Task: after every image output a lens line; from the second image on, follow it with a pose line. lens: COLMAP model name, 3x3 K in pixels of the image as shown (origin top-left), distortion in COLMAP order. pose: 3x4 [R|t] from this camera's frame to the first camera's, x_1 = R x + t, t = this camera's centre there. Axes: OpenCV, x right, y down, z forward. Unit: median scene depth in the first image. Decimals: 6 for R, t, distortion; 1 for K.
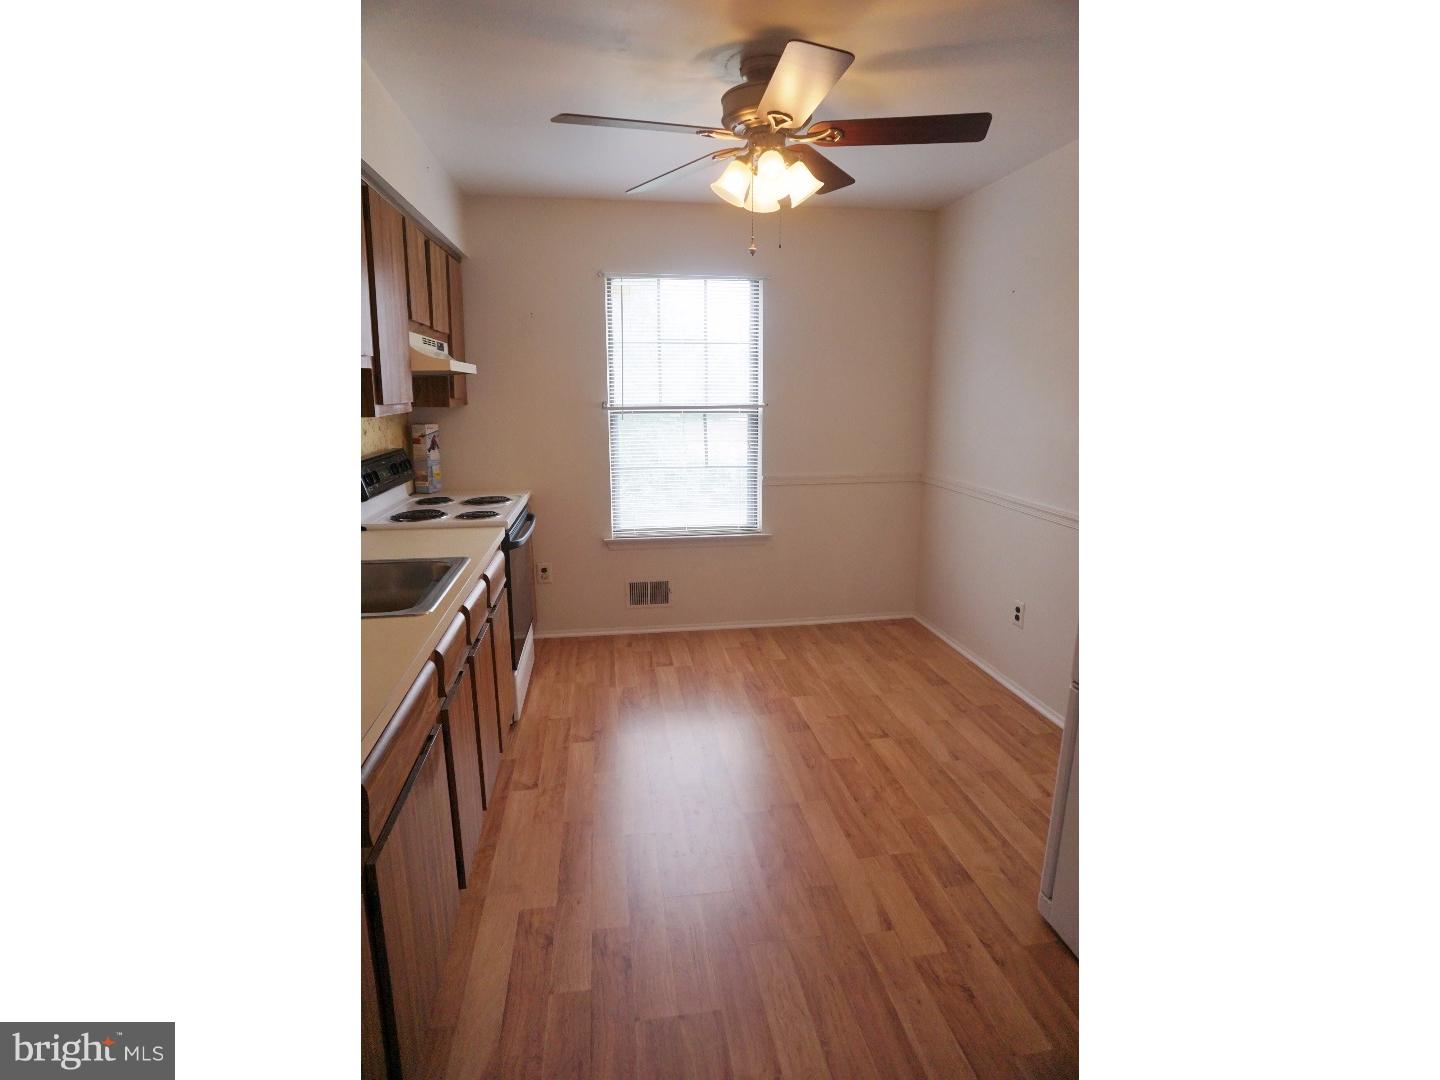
lens RADIAL K [[719.2, 0, 719.3], [0, 719.2, 542.4], [0, 0, 1]] dist [-0.004101, -0.000144]
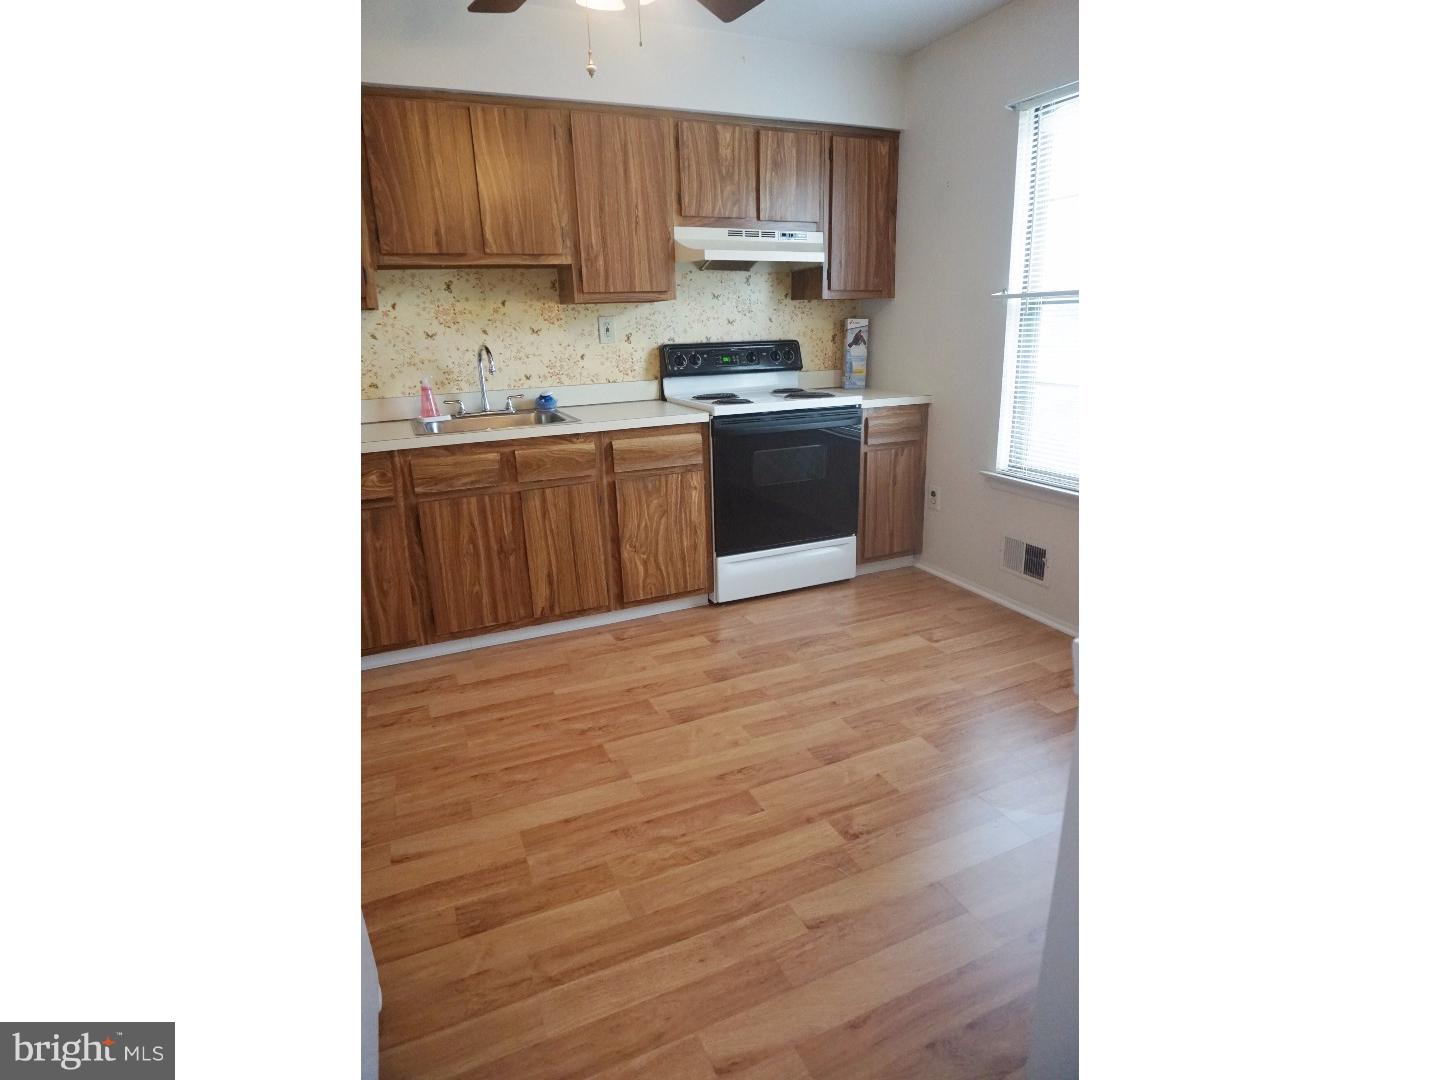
lens RADIAL K [[719.2, 0, 714.9], [0, 719.2, 541.6], [0, 0, 1]] dist [-0.004101, -0.000144]
pose [[0.251747, 0.267256, -0.930160, 0.700721], [-0.175854, 0.957747, 0.227587, -0.077473], [0.951682, 0.106278, 0.288108, 0.715441]]
